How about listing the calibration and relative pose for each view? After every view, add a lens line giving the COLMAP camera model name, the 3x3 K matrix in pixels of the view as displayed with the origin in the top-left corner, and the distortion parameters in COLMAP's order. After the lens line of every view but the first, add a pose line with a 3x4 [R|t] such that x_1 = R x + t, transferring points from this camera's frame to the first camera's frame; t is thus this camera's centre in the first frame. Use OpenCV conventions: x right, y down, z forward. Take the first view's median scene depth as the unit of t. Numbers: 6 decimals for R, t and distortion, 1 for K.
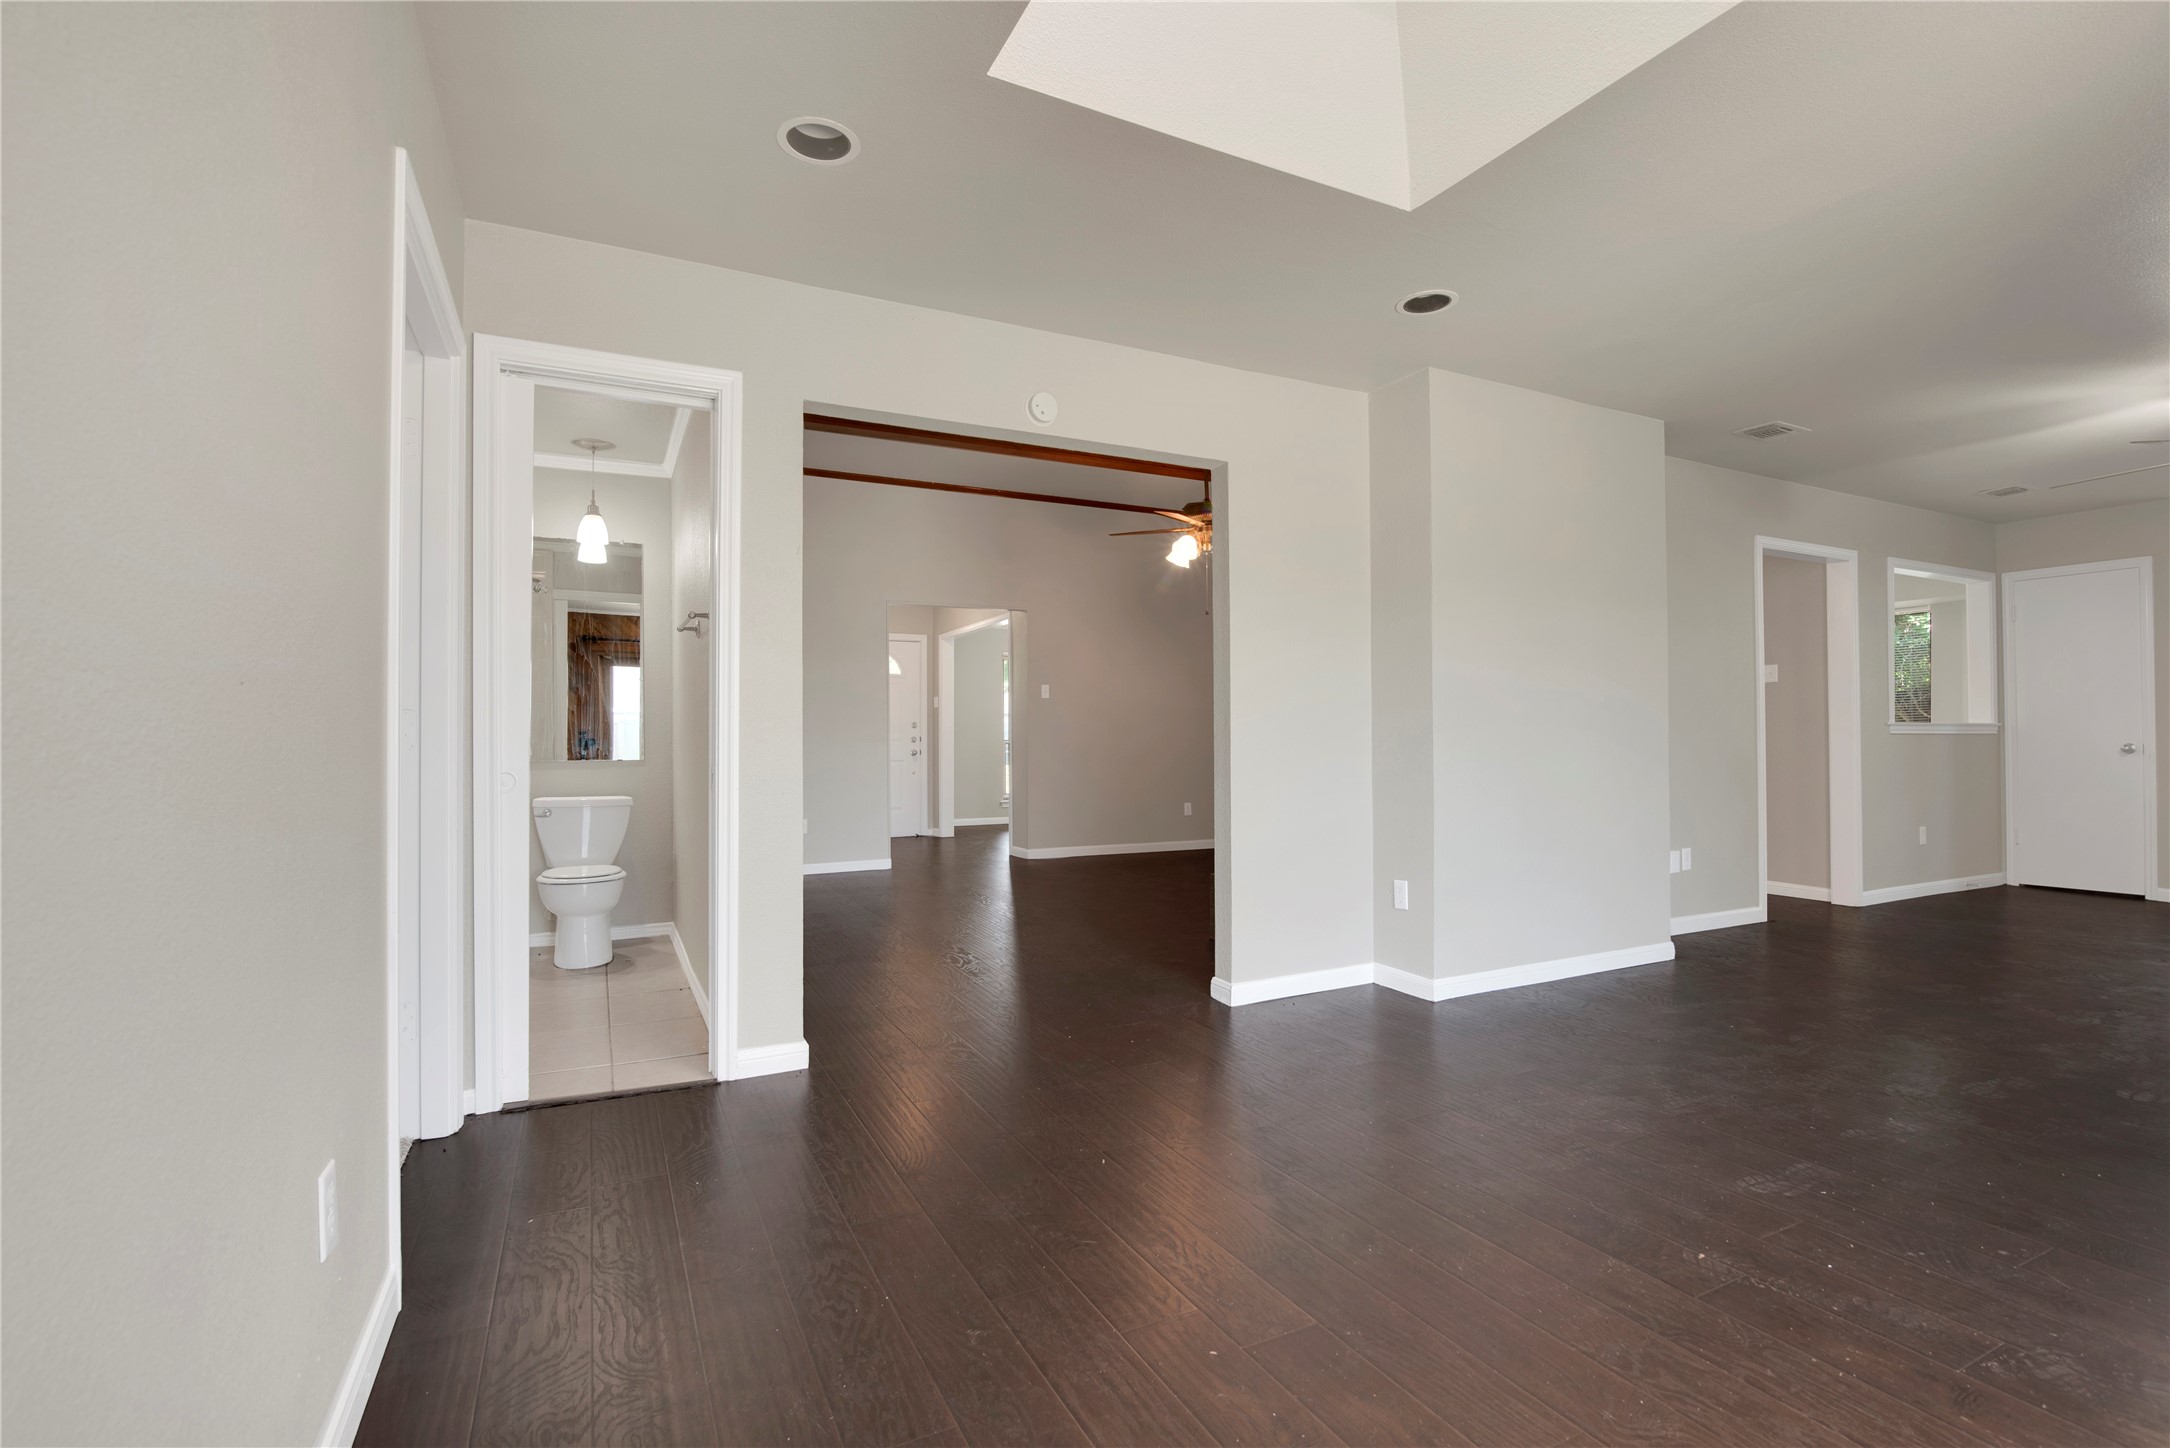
lens RADIAL K [[984.5, 0, 1085.0], [0, 984.5, 724.0], [0, 0, 1]] dist [-0.016629, -0.000471]
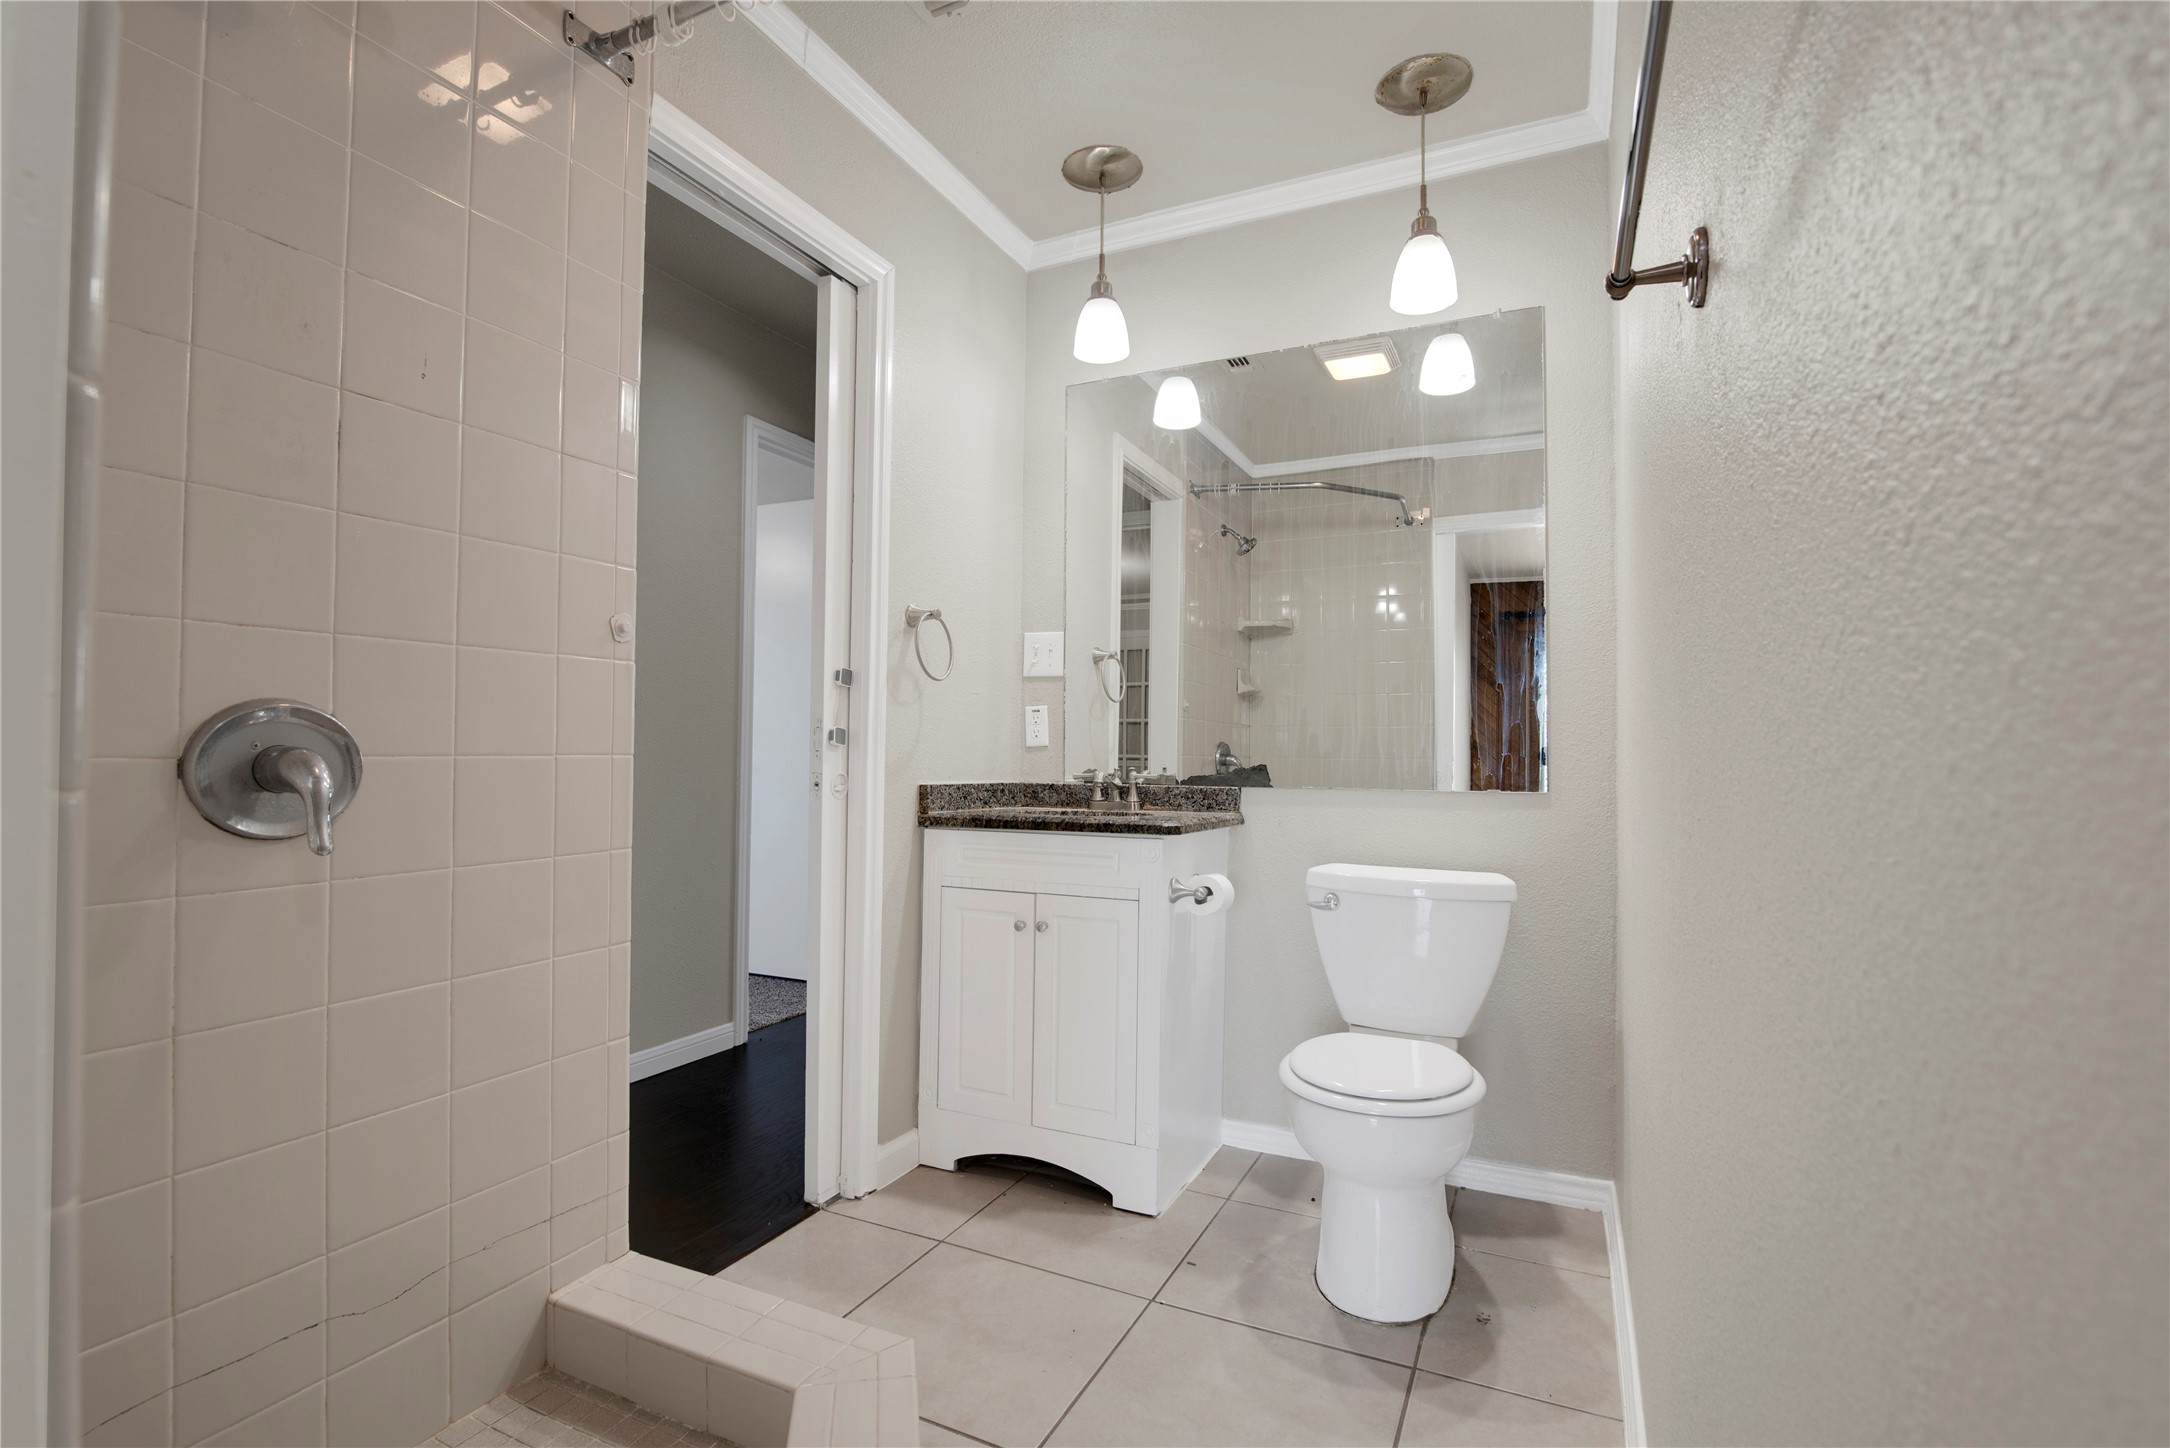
lens RADIAL K [[984.5, 0, 1085.0], [0, 984.5, 724.0], [0, 0, 1]] dist [-0.016629, -0.000471]
pose [[0.623722, -0.010355, -0.781577, -0.246511], [-0.011120, 0.999693, -0.022119, 0.017790], [0.781567, 0.022488, 0.623416, 0.591760]]
